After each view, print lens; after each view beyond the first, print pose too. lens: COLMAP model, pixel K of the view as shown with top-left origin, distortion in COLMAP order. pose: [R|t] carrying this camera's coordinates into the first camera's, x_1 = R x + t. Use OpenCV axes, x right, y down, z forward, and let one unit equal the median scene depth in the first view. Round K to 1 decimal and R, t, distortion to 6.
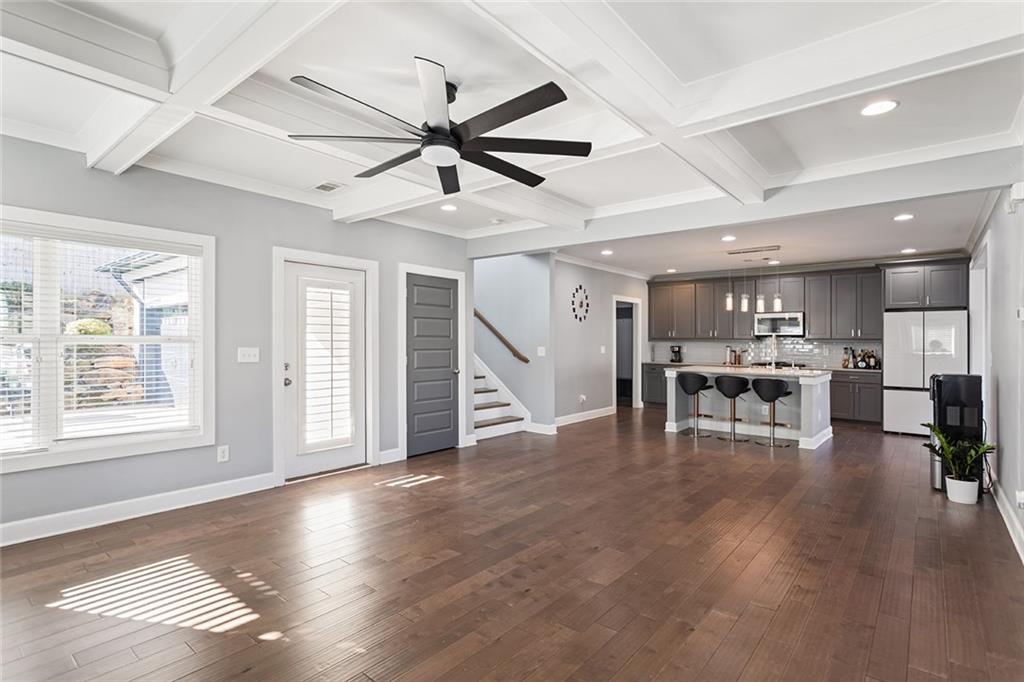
lens RADIAL K [[512.0, 0, 501.1], [0, 512.0, 336.9], [0, 0, 1]] dist [-0.017264, -0.000363]
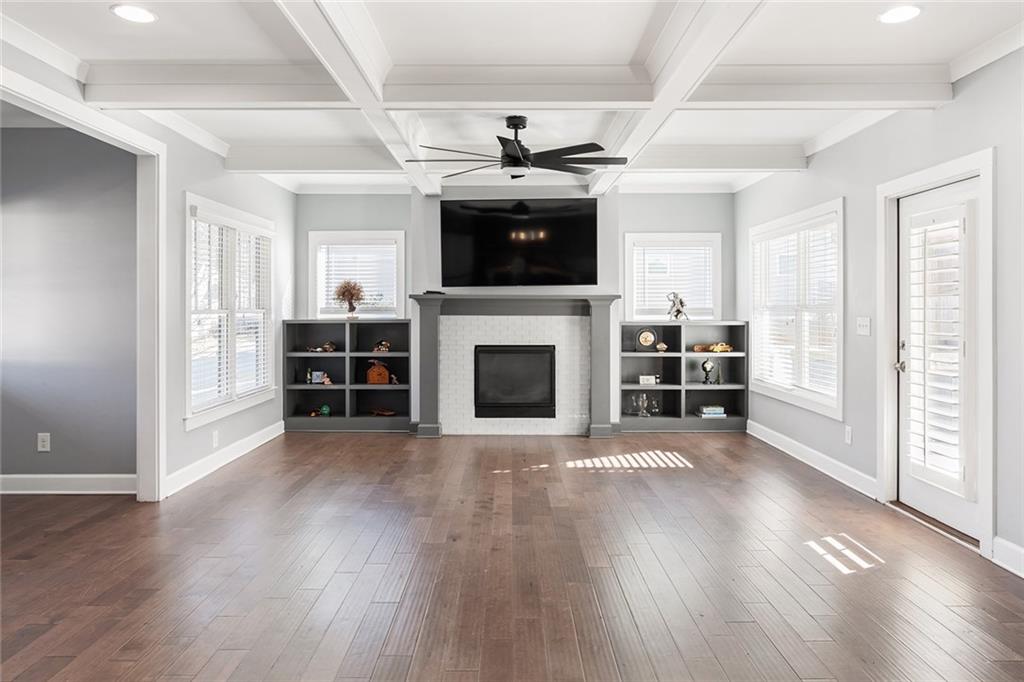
lens RADIAL K [[663.9, 0, 510.4], [0, 663.9, 319.2], [0, 0, 1]] dist [-0.031558, -0.001153]
pose [[-0.765202, 0.003113, -0.643783, 0.374631], [0.004927, 0.999987, -0.001020, 0.012364], [0.643772, -0.003952, -0.765207, 0.853154]]
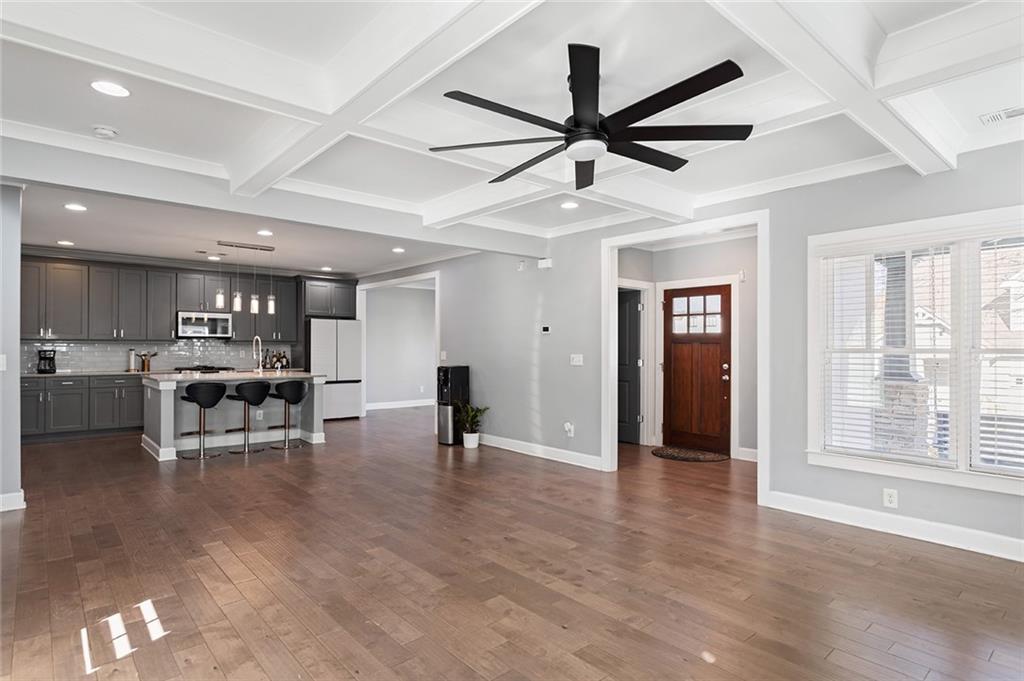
lens RADIAL K [[546.1, 0, 515.3], [0, 546.1, 342.9], [0, 0, 1]] dist [0.001788, 0.000301]
pose [[0.141397, -0.001034, 0.989952, -0.414349], [-0.009503, 0.999952, 0.002402, 0.000012], [-0.989907, -0.009747, 0.141381, 0.359323]]
